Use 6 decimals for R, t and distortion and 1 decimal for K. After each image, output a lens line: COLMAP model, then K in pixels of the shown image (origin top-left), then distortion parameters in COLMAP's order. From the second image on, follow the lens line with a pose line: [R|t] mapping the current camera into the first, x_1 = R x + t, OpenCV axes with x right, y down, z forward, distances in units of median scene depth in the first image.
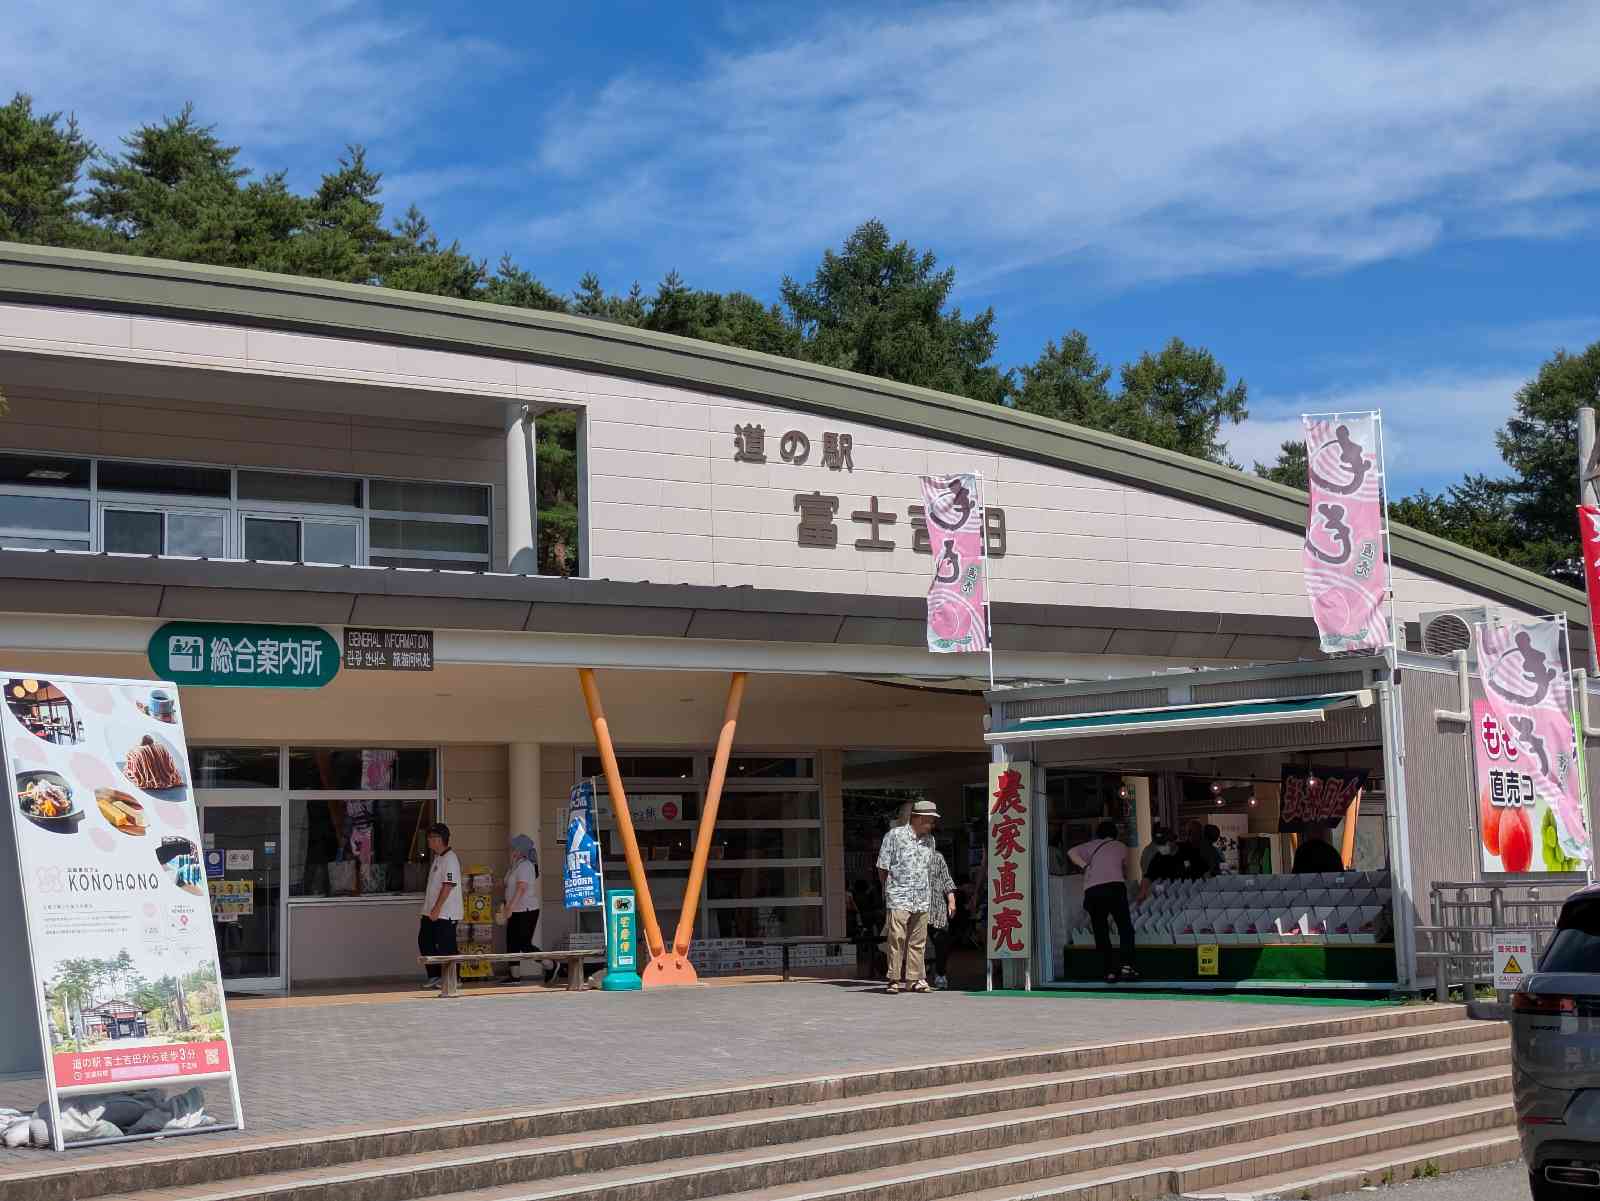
lens RADIAL K [[2321.8, 0, 800.0], [0, 2321.8, 600.5], [0, 0, 1]] dist [0.107765, -0.257346]
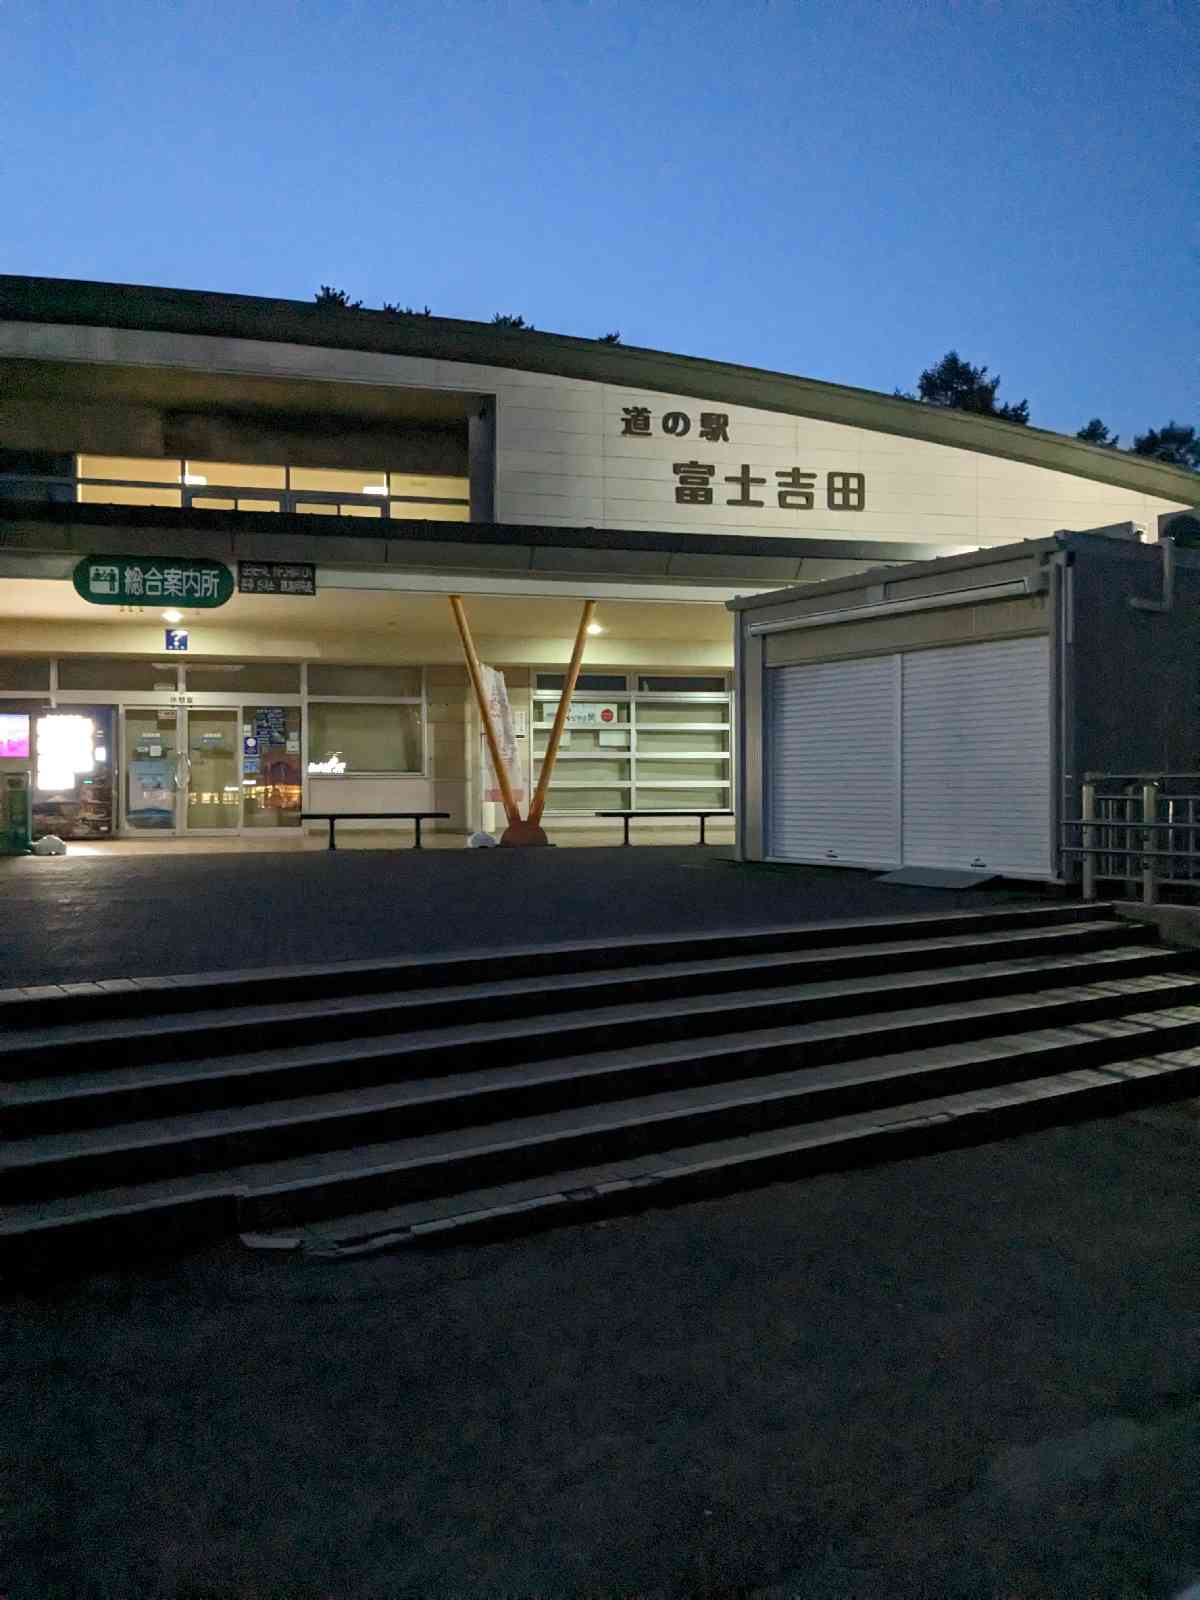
lens RADIAL K [[1214.1, 0, 591.8], [0, 1214.1, 799.5], [0, 0, 1]] dist [0.062648, -0.078800]
pose [[0.950804, 0.025792, -0.308717, 0.181240], [0.017794, 0.990336, 0.137541, 0.048058], [0.309281, -0.136268, 0.941157, 0.375644]]
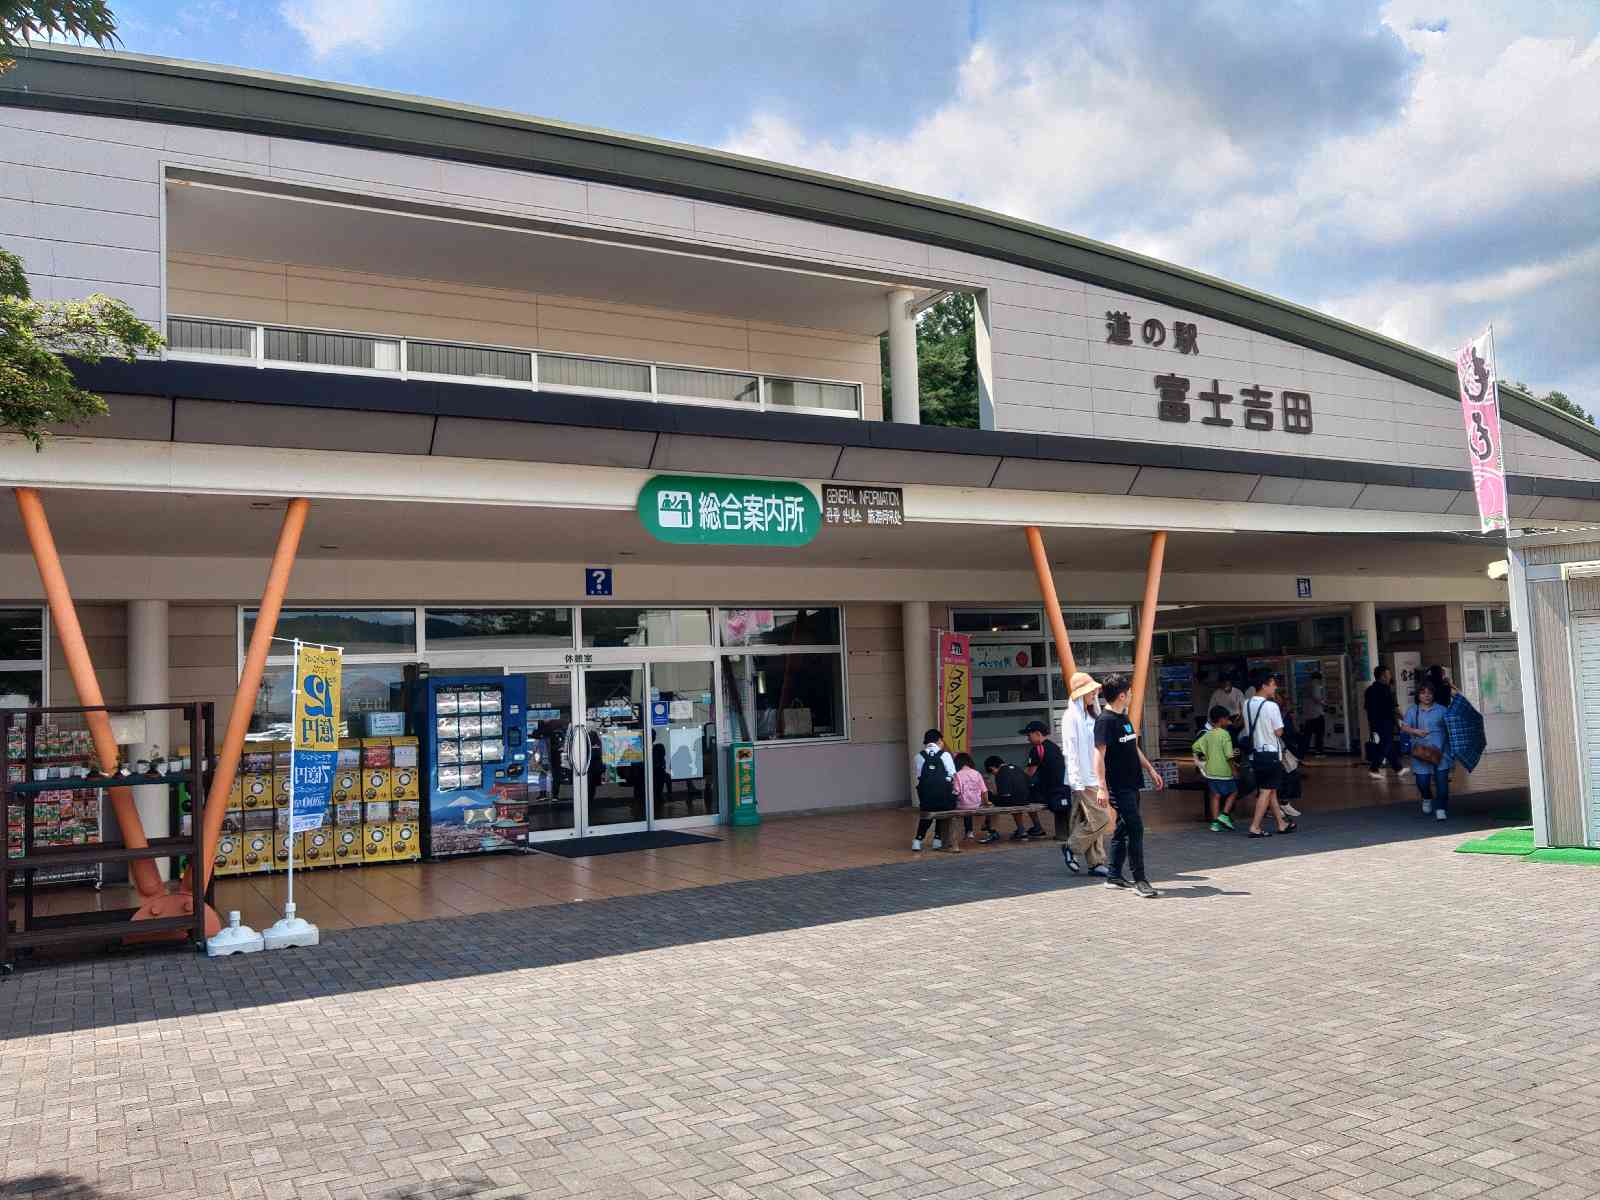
lens RADIAL K [[1245.2, 0, 798.9], [0, 1245.2, 608.0], [0, 0, 1]] dist [-0.001729, -0.005546]
pose [[0.999602, -0.015299, -0.023707, -0.176974], [0.016759, 0.997896, 0.062629, 0.027931], [0.022699, -0.063001, 0.997755, 0.438171]]
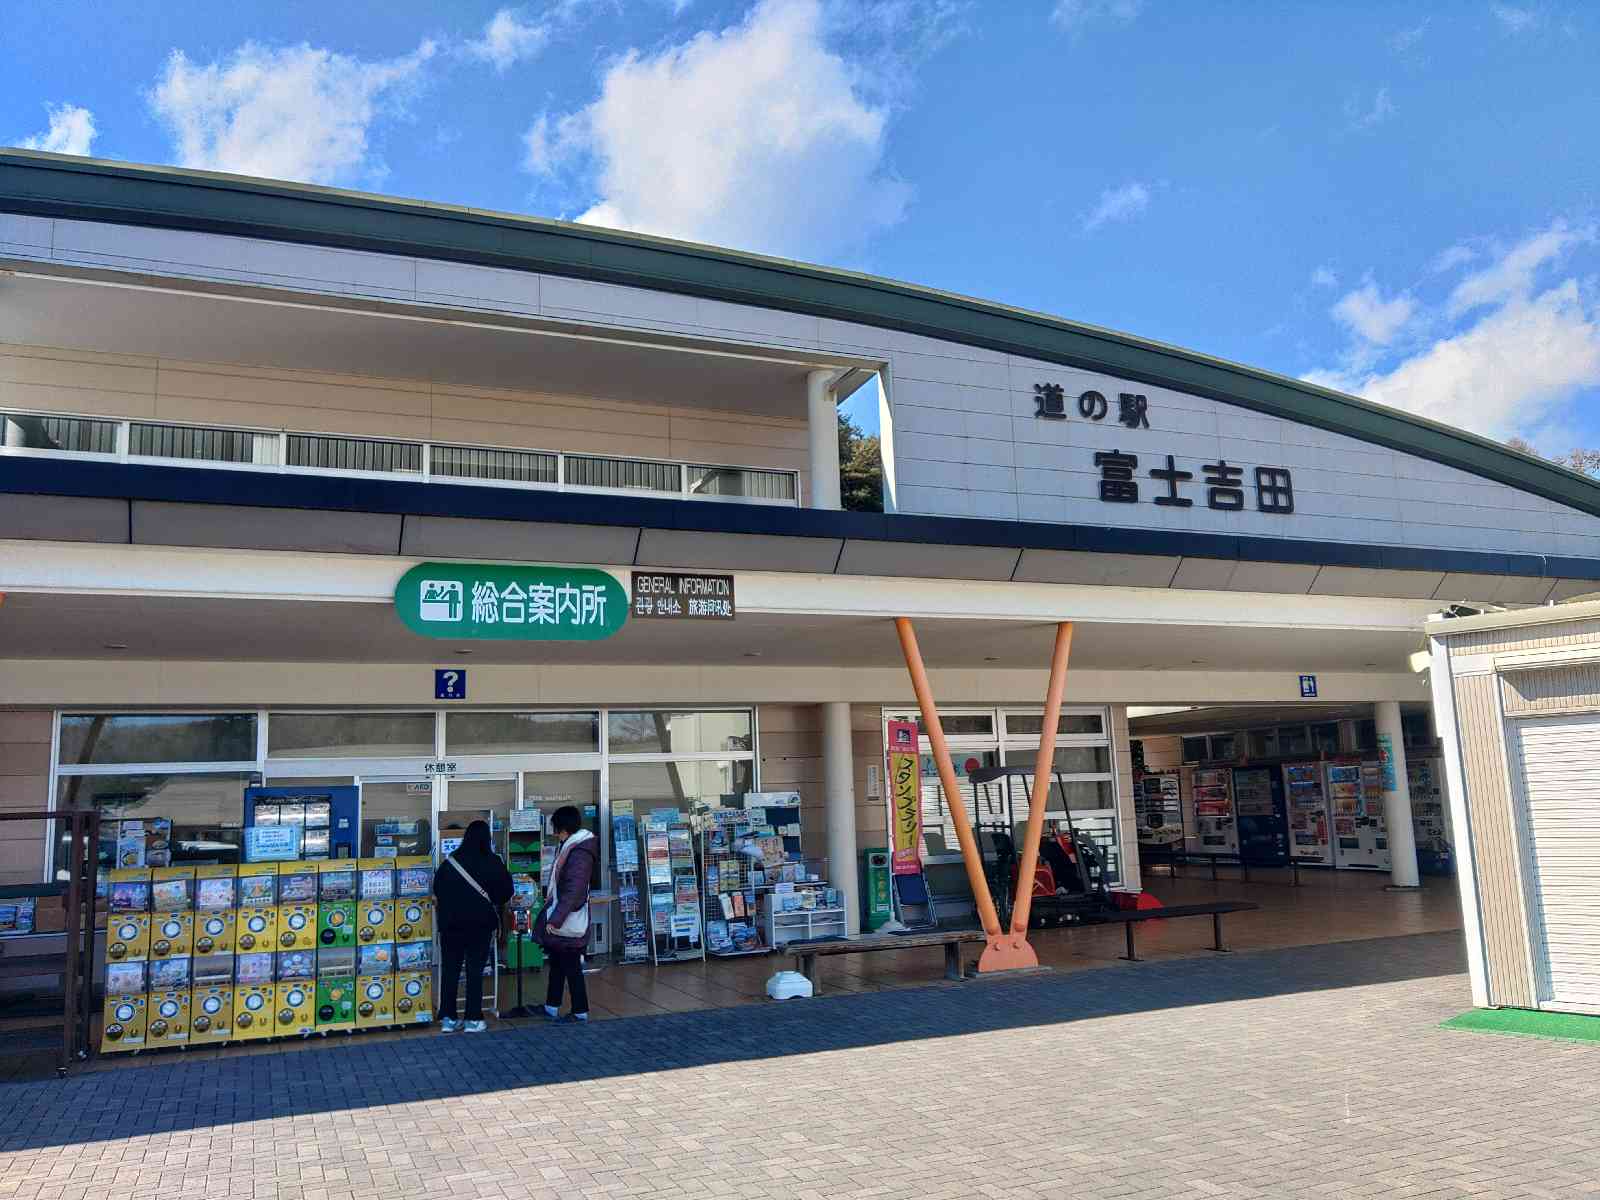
lens RADIAL K [[1234.9, 0, 814.0], [0, 1234.9, 601.4], [0, 0, 1]] dist [0.019322, -0.003802]
pose [[0.992271, -0.029797, -0.120460, -0.066847], [0.026600, 0.999252, -0.028063, 0.034311], [0.121207, 0.024642, 0.992321, 0.504023]]
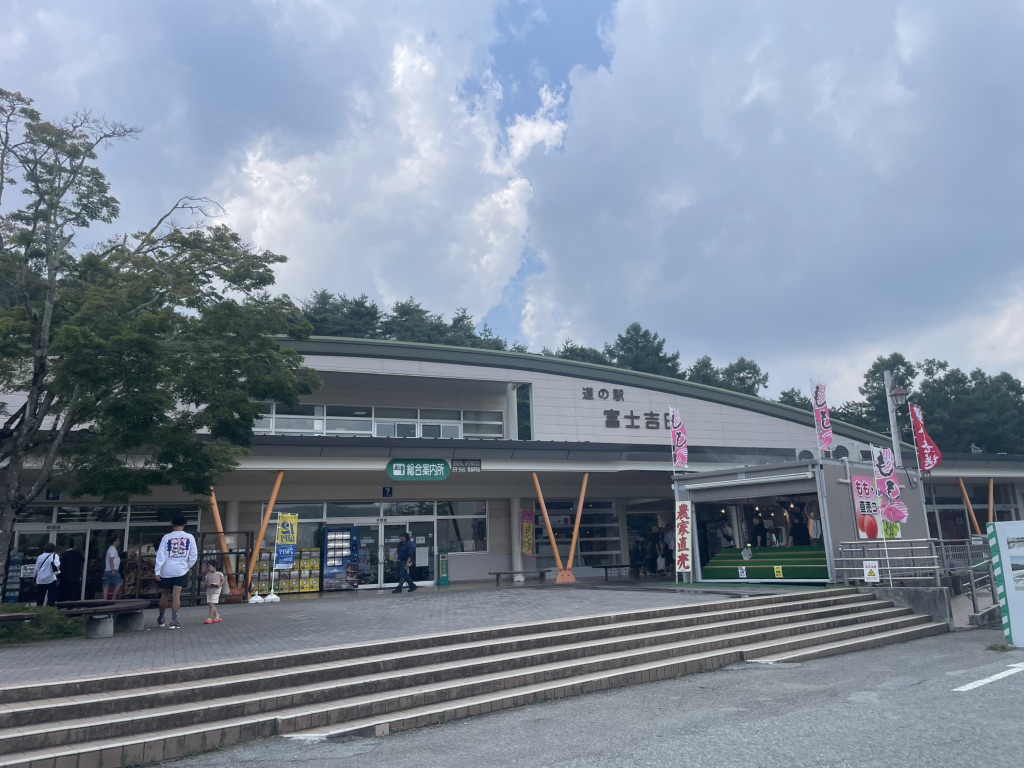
lens RADIAL K [[769.7, 0, 529.6], [0, 769.7, 376.6], [0, 0, 1]] dist [0.081991, -0.005069]
pose [[0.993215, -0.039342, -0.109439, 0.013690], [0.028475, 0.994666, -0.099143, 0.006428], [0.112755, 0.095354, 0.989037, 0.027867]]
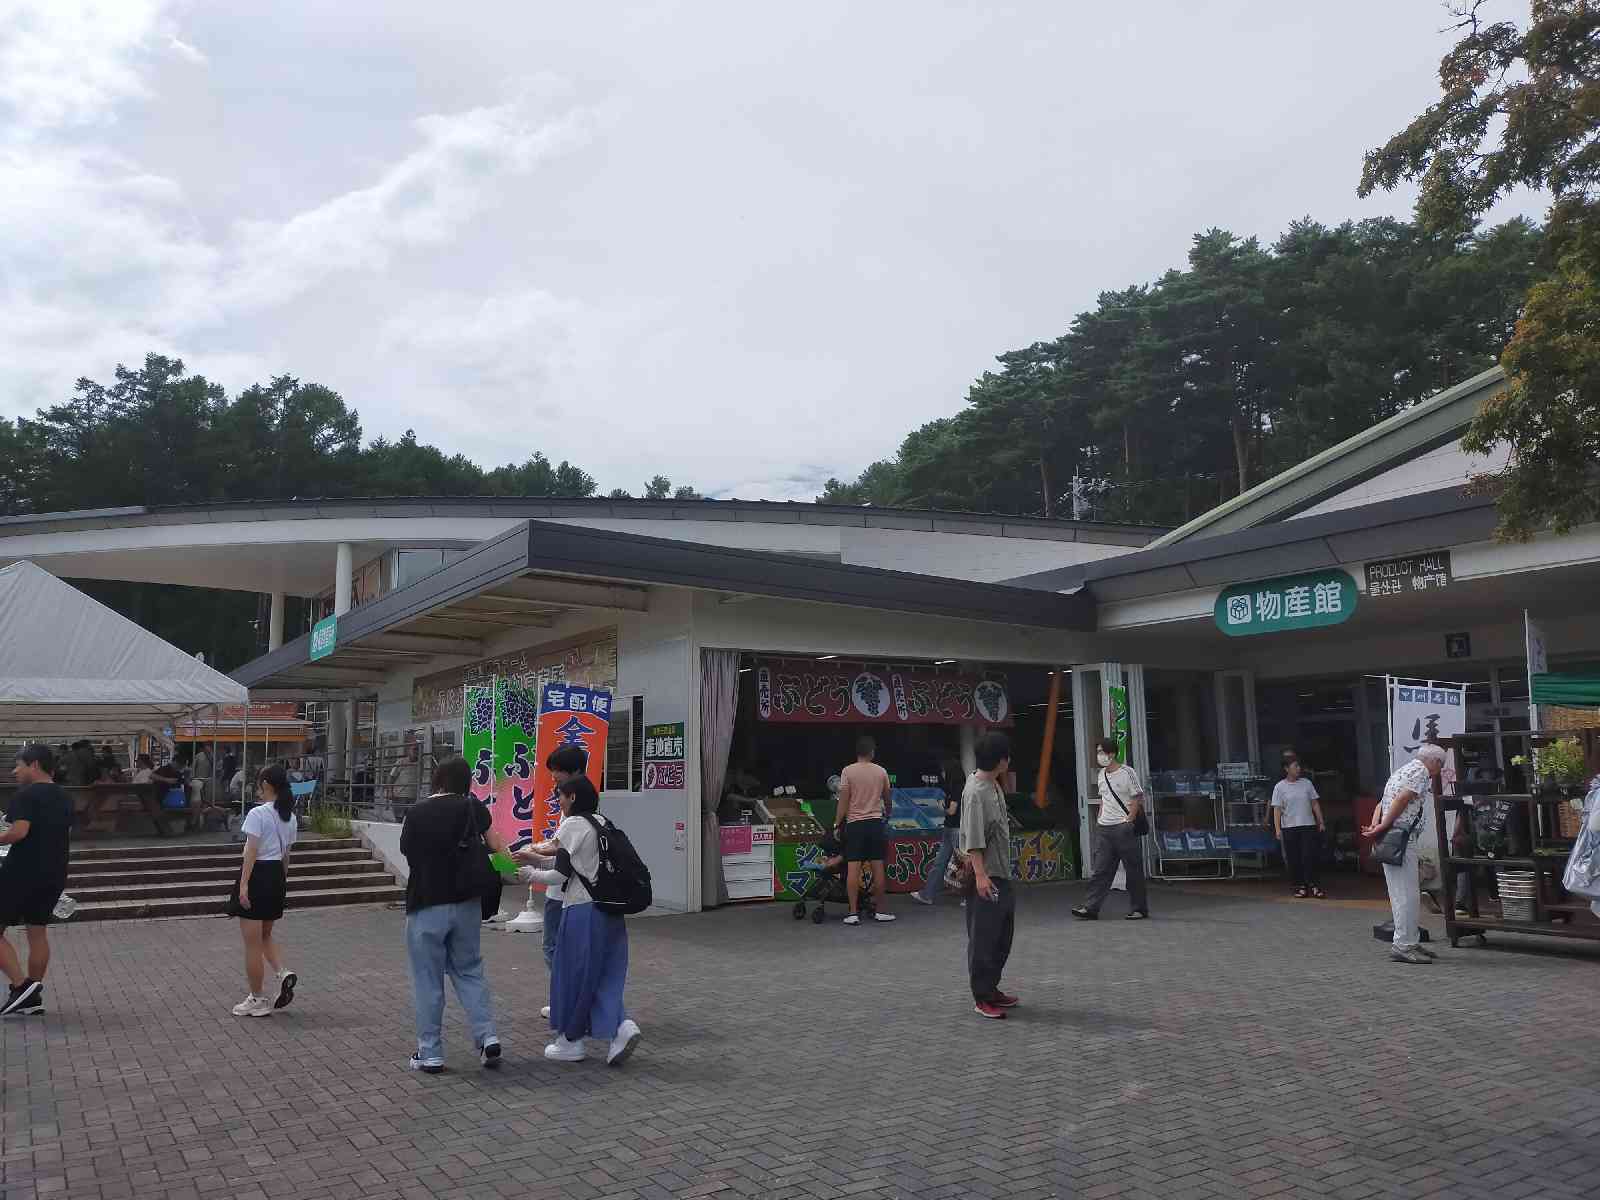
lens RADIAL K [[1234.9, 0, 814.0], [0, 1234.9, 601.4], [0, 0, 1]] dist [0.019322, -0.003802]
pose [[0.055339, -0.125374, -0.990565, 0.337611], [0.135141, 0.983897, -0.116981, 0.057146], [0.989280, -0.127392, 0.071391, 0.637207]]
